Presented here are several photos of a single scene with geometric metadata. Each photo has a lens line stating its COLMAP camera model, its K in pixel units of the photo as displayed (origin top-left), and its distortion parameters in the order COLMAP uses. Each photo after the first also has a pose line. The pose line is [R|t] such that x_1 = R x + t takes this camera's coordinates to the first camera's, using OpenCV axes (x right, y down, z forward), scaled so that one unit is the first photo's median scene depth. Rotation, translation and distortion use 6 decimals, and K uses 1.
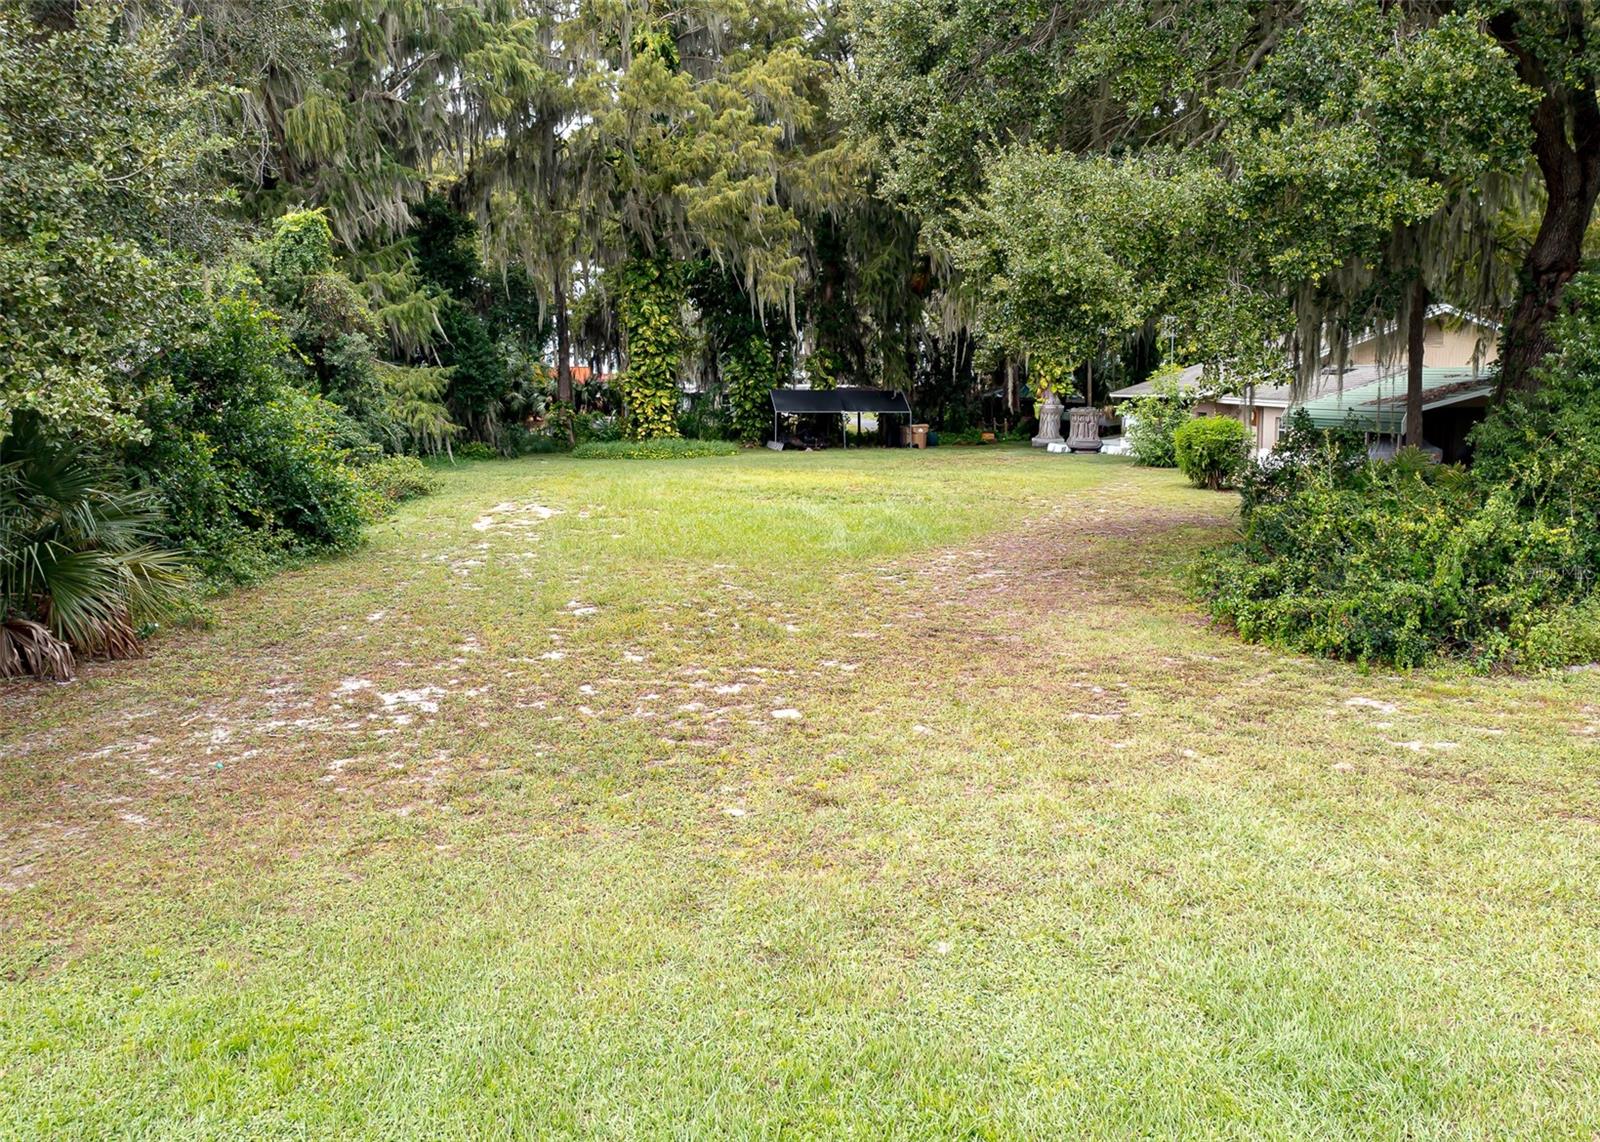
lens RADIAL K [[1630.7, 0, 800.0], [0, 1630.7, 571.0], [0, 0, 1]] dist [0.001816, 0.004427]
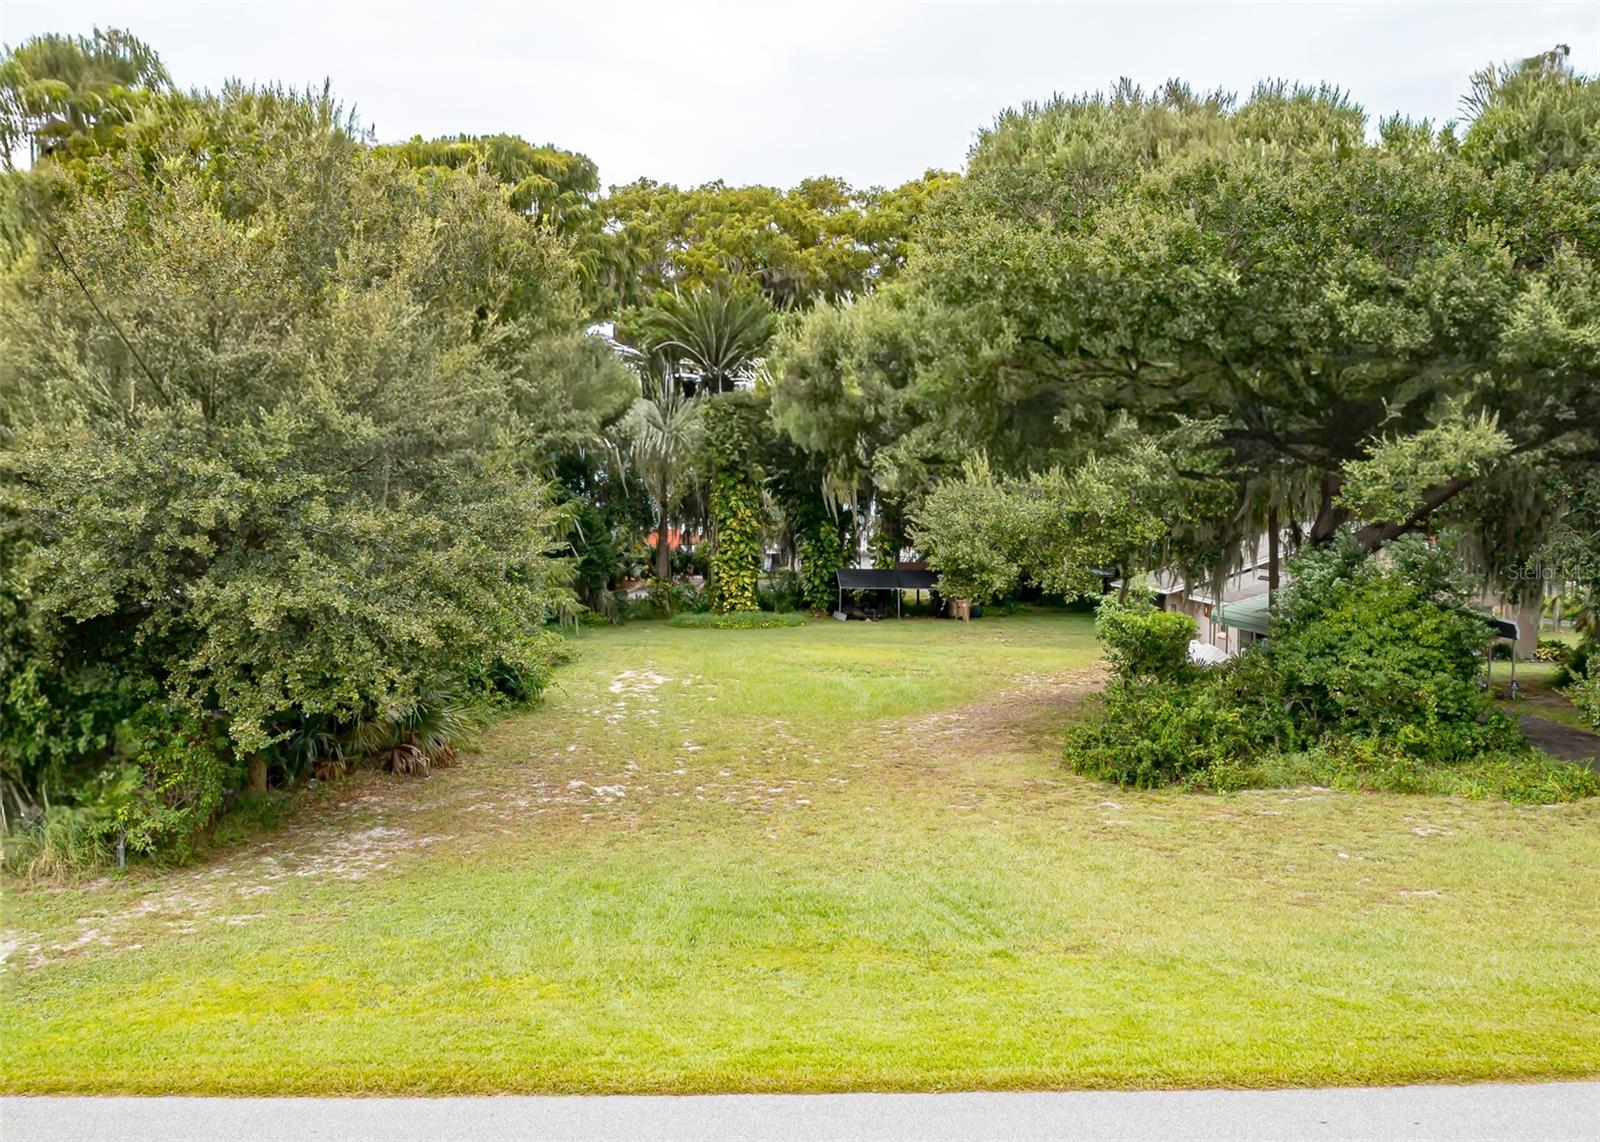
lens RADIAL K [[1630.7, 0, 800.0], [0, 1630.7, 571.0], [0, 0, 1]] dist [0.001816, 0.004427]
pose [[0.998601, 0.017620, -0.049851, 0.021447], [-0.022116, 0.995593, -0.091130, -0.002388], [0.048026, 0.092105, 0.994590, -0.257771]]
